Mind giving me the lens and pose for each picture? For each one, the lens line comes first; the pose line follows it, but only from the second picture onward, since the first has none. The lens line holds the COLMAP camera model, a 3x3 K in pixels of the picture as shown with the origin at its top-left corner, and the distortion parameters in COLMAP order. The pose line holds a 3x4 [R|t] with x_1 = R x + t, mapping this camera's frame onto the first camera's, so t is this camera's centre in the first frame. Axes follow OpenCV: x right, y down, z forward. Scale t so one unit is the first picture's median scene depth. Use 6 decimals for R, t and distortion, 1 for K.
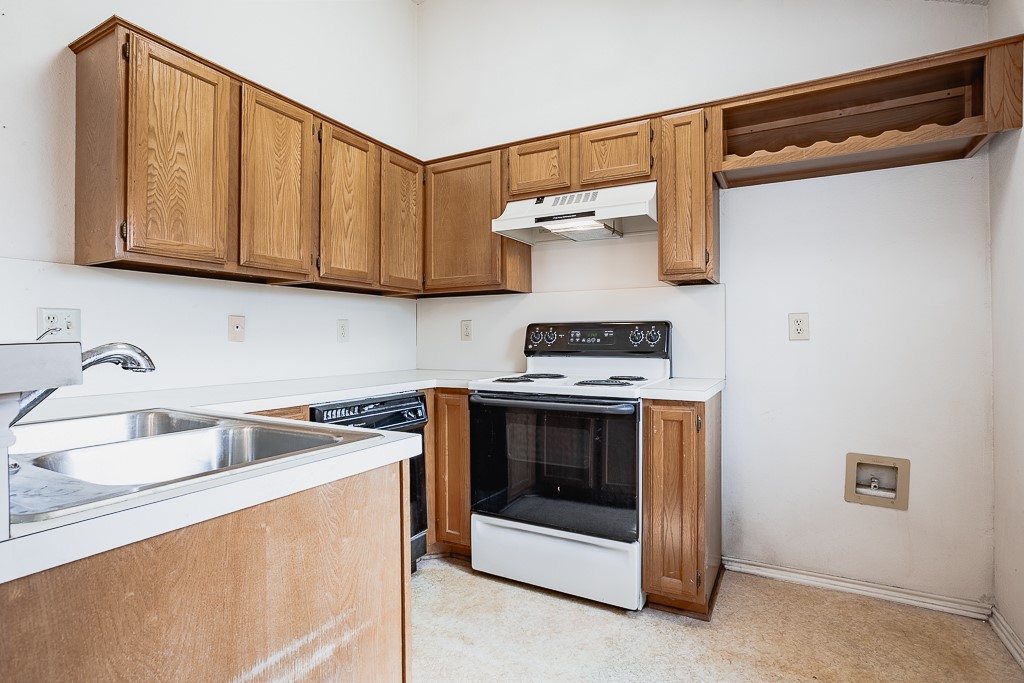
lens RADIAL K [[490.9, 0, 509.5], [0, 490.9, 343.2], [0, 0, 1]] dist [-0.063013, 0.034473]
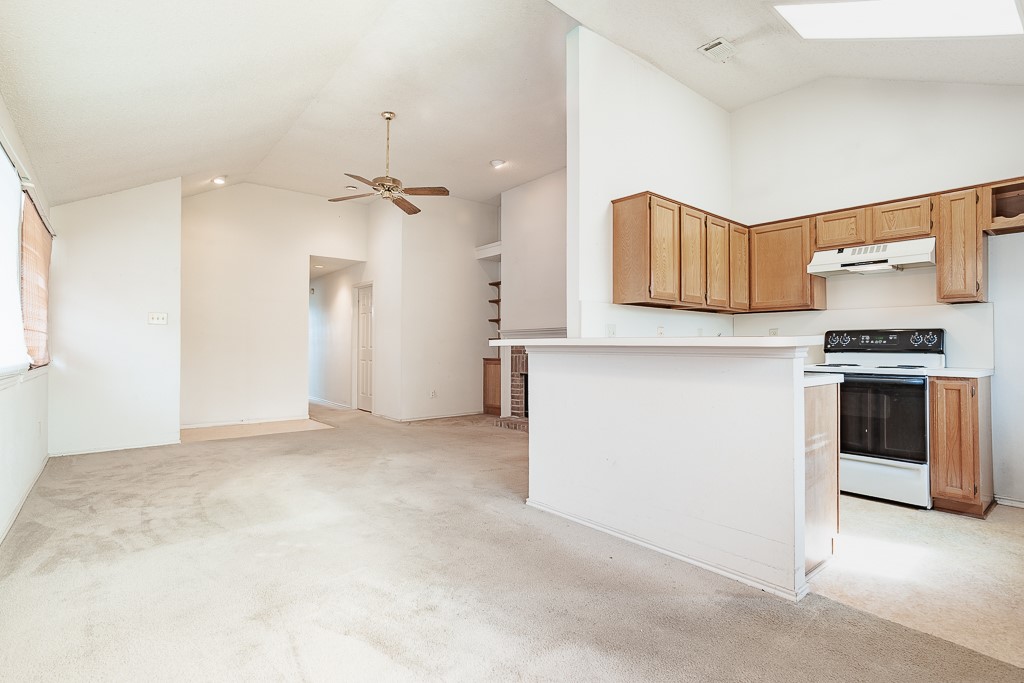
lens RADIAL K [[510.5, 0, 512.0], [0, 510.5, 341.5], [0, 0, 1]] dist [-0.057463, 0.034776]
pose [[0.939009, 0.001184, -0.343891, -0.401573], [-0.007945, 0.999802, -0.018253, 0.033250], [0.343801, 0.019872, 0.938832, -0.909647]]
